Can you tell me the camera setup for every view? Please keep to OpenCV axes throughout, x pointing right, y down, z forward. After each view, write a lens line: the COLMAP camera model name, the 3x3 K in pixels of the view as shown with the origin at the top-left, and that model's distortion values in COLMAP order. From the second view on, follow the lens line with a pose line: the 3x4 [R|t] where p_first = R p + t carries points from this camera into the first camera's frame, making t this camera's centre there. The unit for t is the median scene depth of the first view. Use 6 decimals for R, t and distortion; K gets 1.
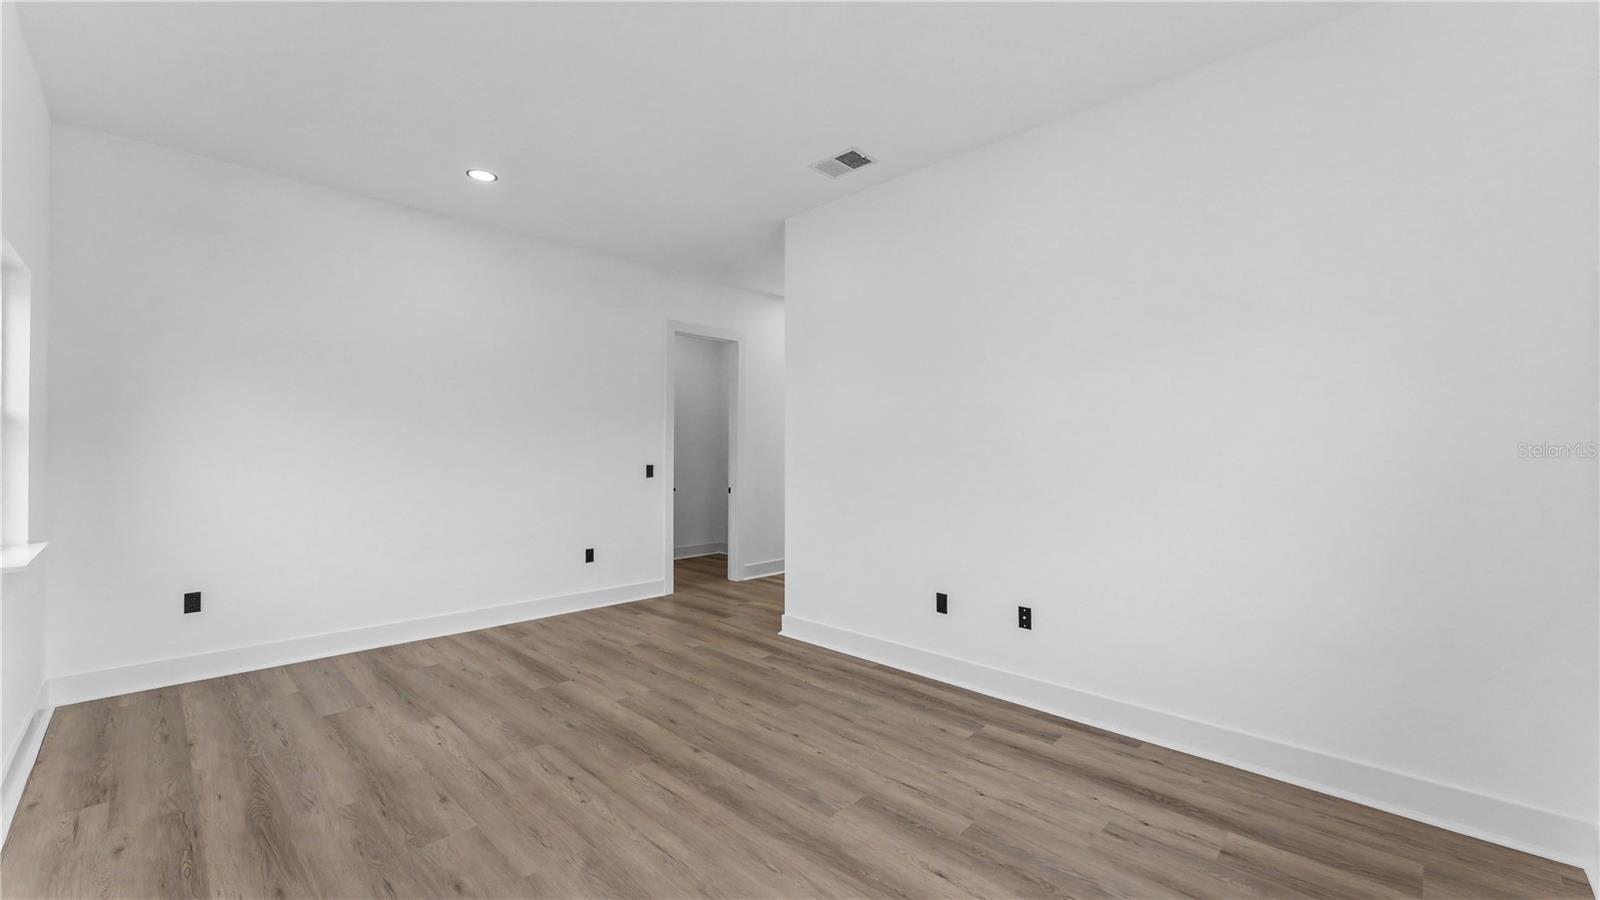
lens RADIAL K [[632.3, 0, 799.5], [0, 632.3, 452.8], [0, 0, 1]] dist [-0.003389, -0.000320]
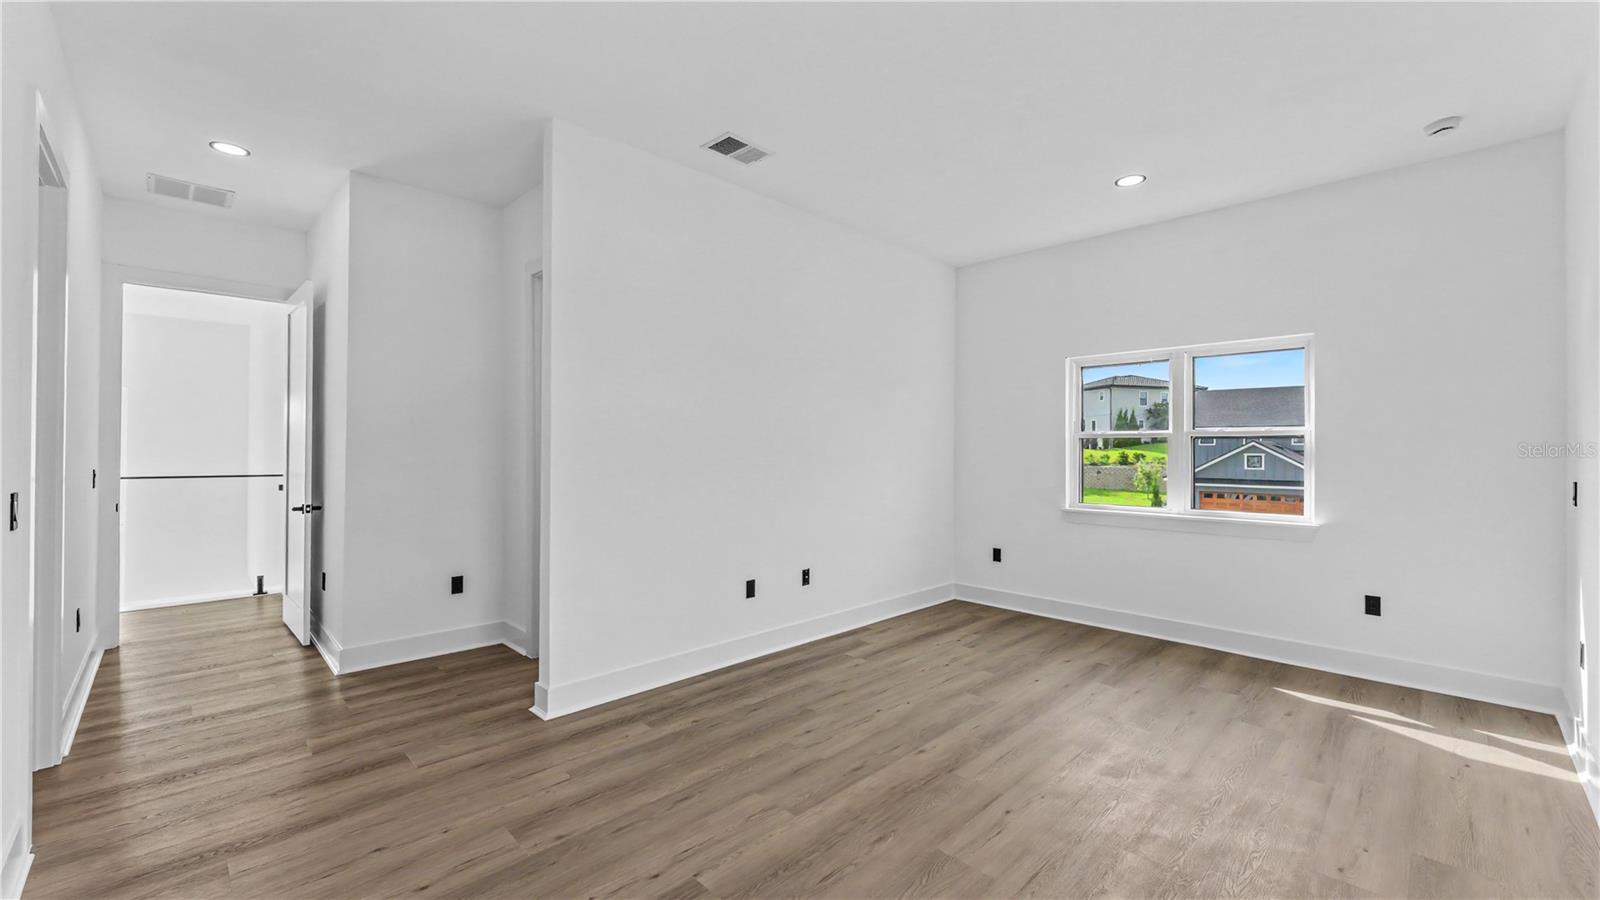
lens RADIAL K [[632.3, 0, 802.4], [0, 632.3, 444.1], [0, 0, 1]] dist [-0.003389, -0.000320]
pose [[0.022468, 0.009378, 0.999704, -1.051910], [-0.000881, 0.999956, -0.009361, -0.009061], [-0.999747, -0.000671, 0.022475, 1.041092]]
